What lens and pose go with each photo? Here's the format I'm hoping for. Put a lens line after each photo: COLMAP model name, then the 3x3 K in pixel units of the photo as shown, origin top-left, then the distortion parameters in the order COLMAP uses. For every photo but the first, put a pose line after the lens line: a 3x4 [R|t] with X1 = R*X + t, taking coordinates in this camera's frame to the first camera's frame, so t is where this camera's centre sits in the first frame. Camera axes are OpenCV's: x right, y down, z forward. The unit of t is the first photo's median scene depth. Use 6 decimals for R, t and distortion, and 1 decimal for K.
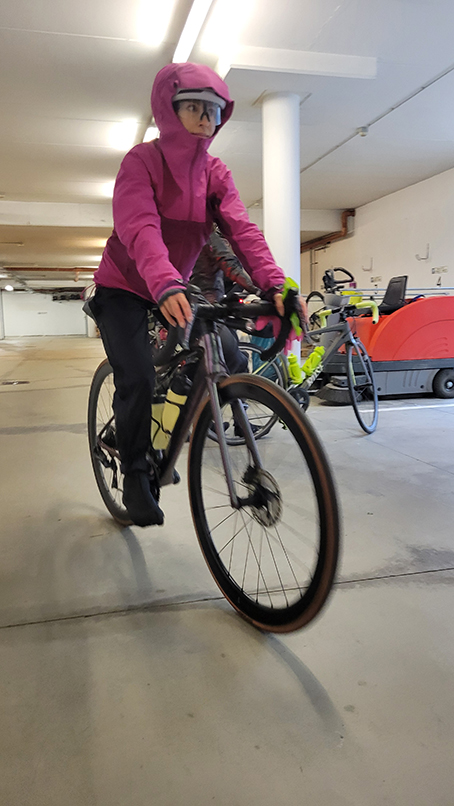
lens RADIAL K [[630.5, 0, 227.9], [0, 630.5, 399.5], [0, 0, 1]] dist [0.028102, -0.001644]
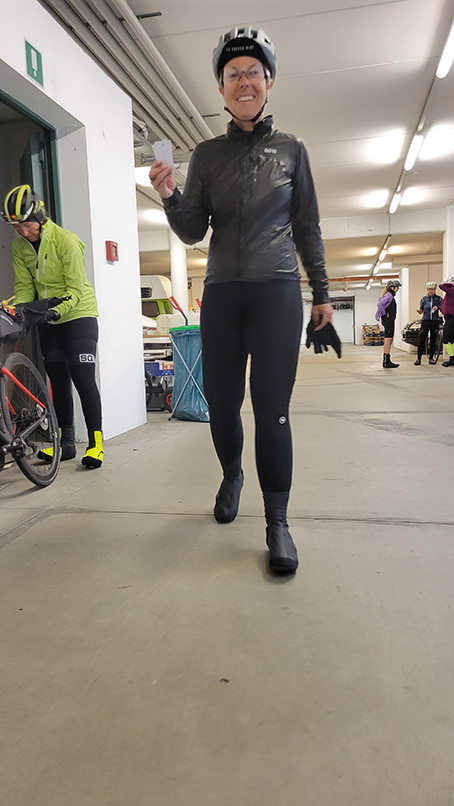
lens RADIAL K [[630.5, 0, 223.9], [0, 630.5, 404.2], [0, 0, 1]] dist [0.028102, -0.001644]
pose [[0.910703, 0.025830, -0.412254, 0.028696], [-0.028964, 0.999580, -0.001354, 0.017046], [0.412046, 0.013174, 0.911068, -0.064312]]
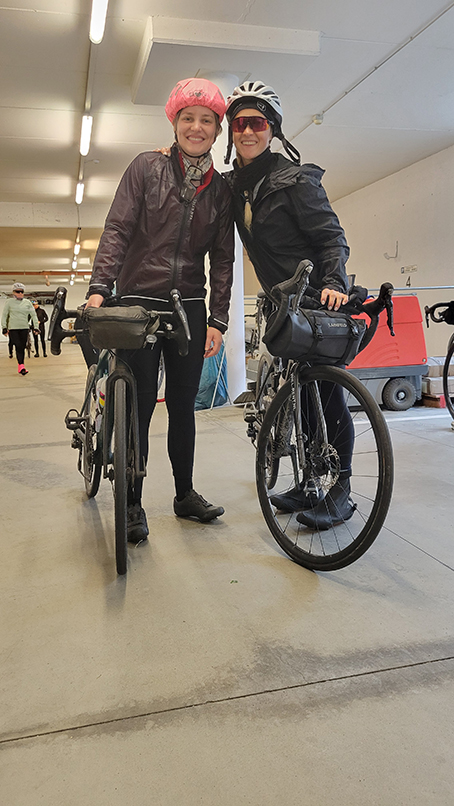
lens RADIAL K [[630.5, 0, 224.0], [0, 630.5, 407.5], [0, 0, 1]] dist [0.028102, -0.001644]
pose [[0.999913, -0.011437, 0.006621, 0.065356], [0.011386, 0.999905, 0.007734, -0.011401], [-0.006708, -0.007658, 0.999948, 0.073939]]
